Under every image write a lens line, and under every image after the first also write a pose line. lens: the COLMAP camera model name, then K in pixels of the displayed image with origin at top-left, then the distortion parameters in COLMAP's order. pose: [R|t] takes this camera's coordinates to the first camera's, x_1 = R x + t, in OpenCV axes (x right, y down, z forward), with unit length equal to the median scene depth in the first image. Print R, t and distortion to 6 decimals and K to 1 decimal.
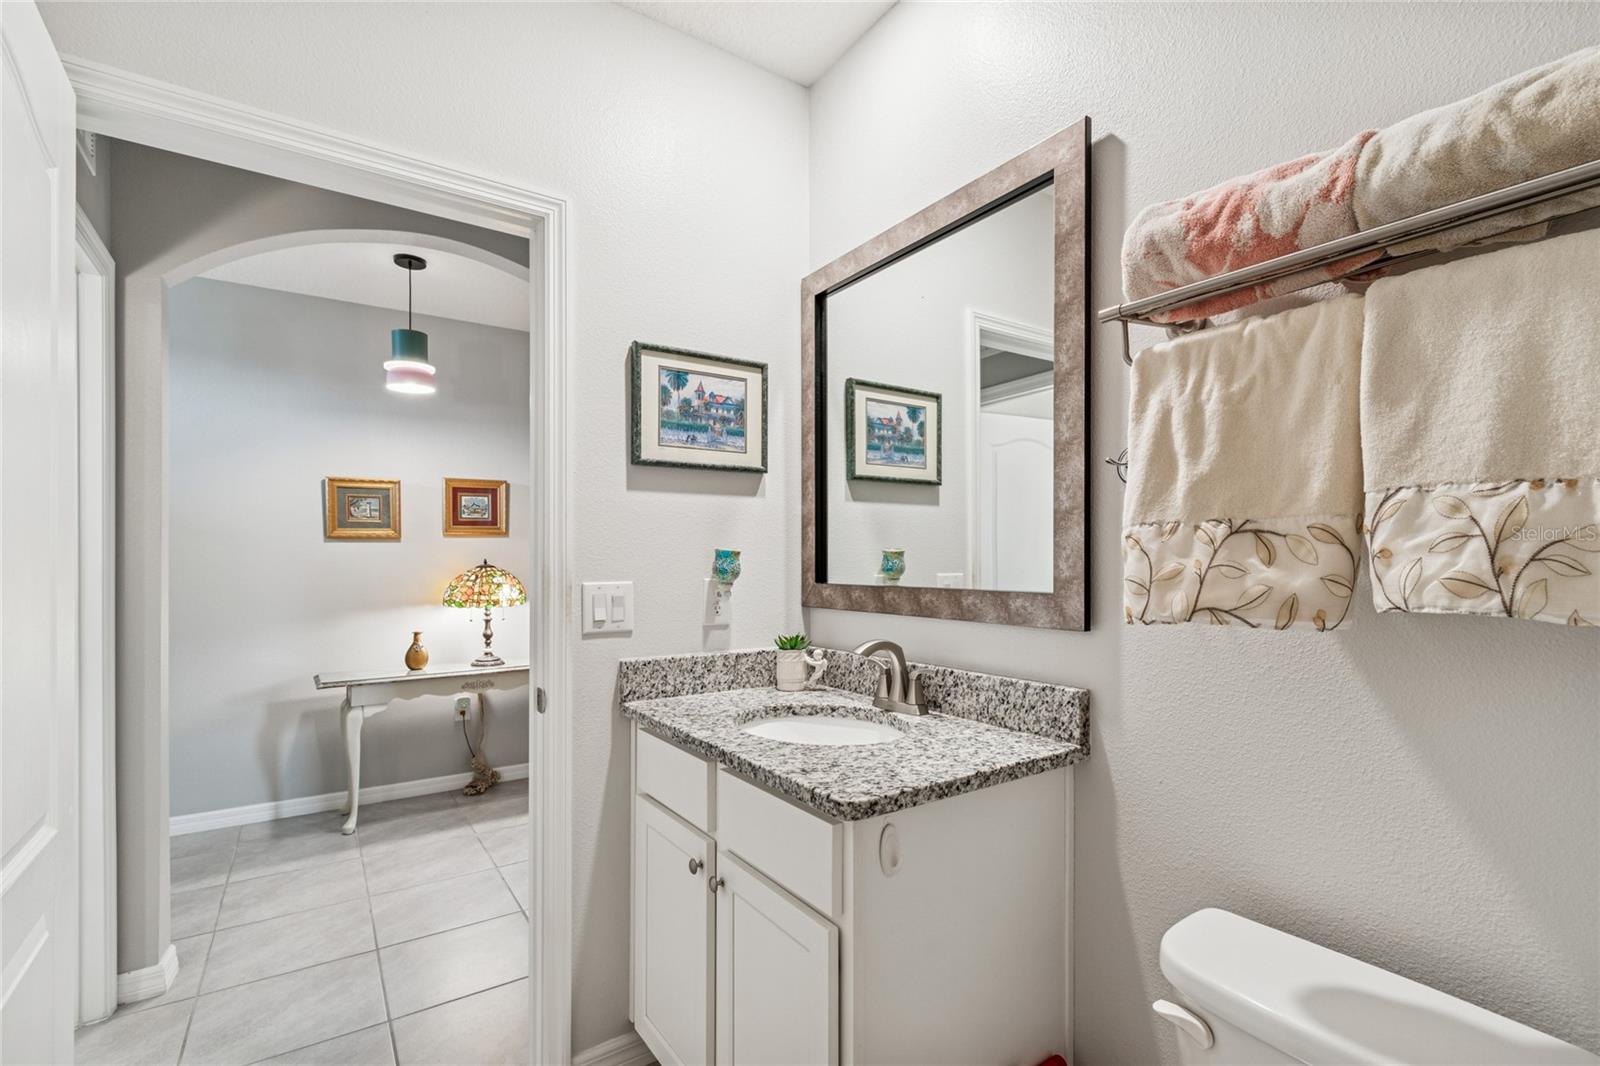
lens RADIAL K [[720.9, 0, 791.1], [0, 720.9, 561.9], [0, 0, 1]] dist [-0.002471, -0.000265]
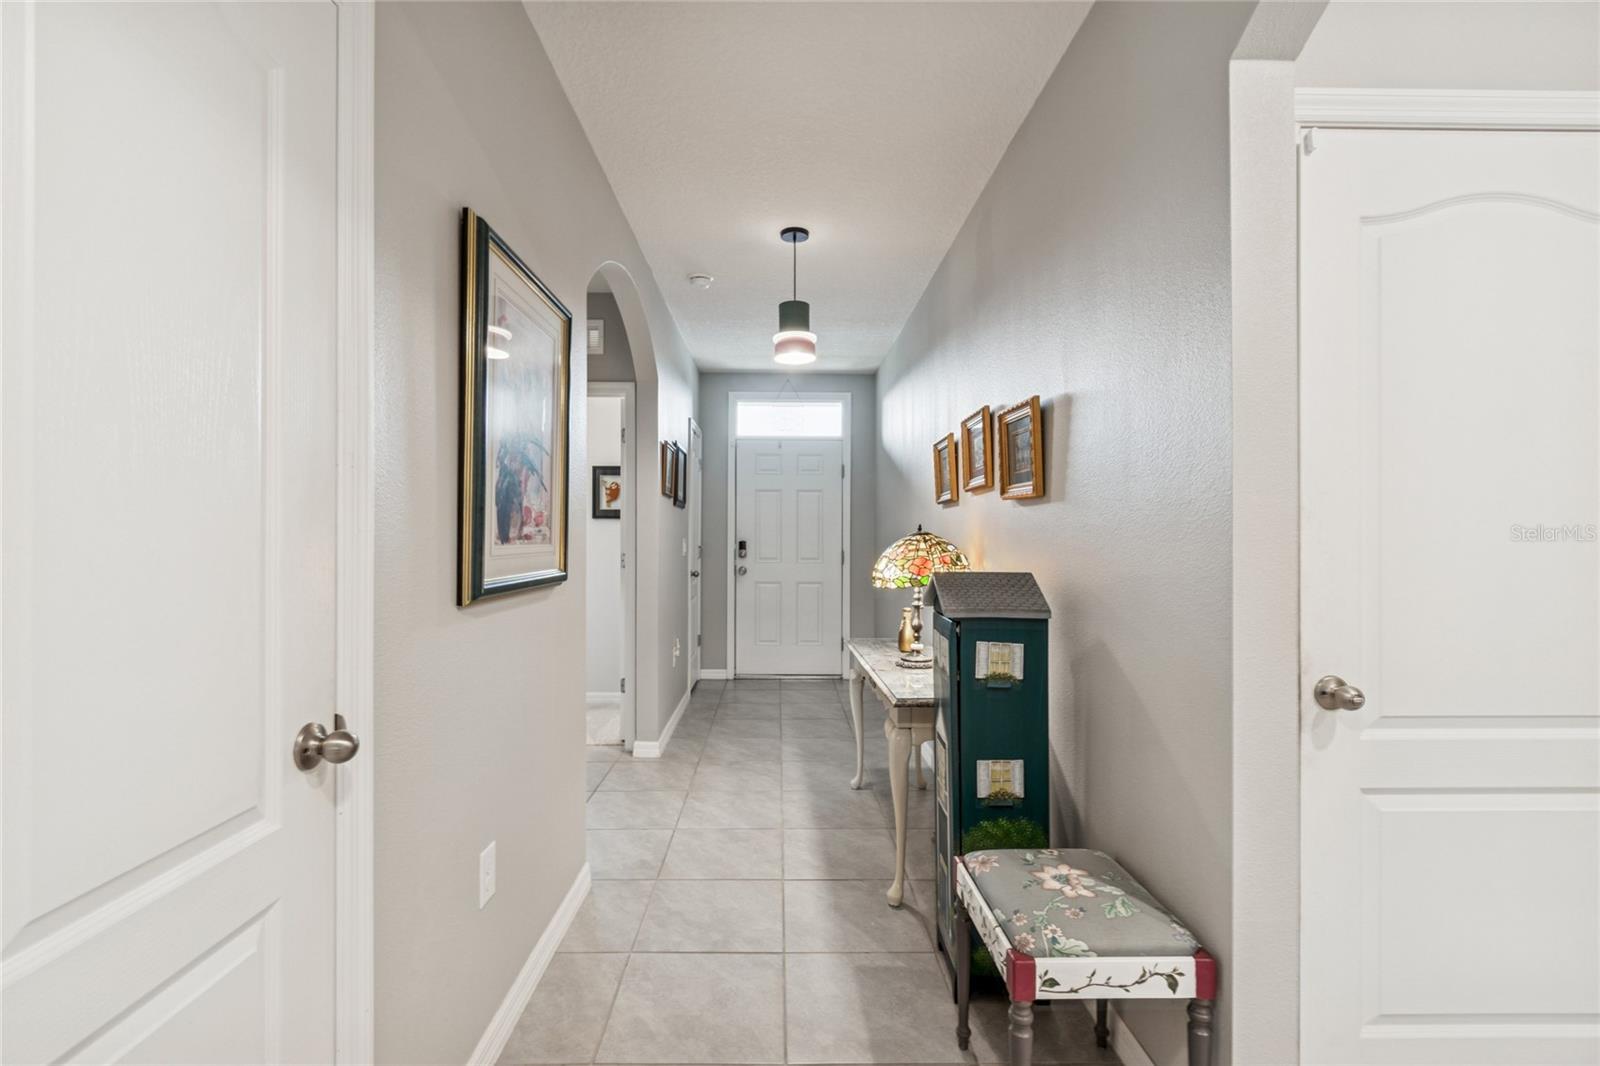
lens RADIAL K [[708.1, 0, 792.6], [0, 708.1, 530.4], [0, 0, 1]] dist [0.002652, -0.000146]
pose [[-0.538008, -0.004190, -0.842929, 0.317100], [-0.001920, 0.999991, -0.003745, 0.005550], [0.842937, -0.000397, -0.538011, 1.537654]]
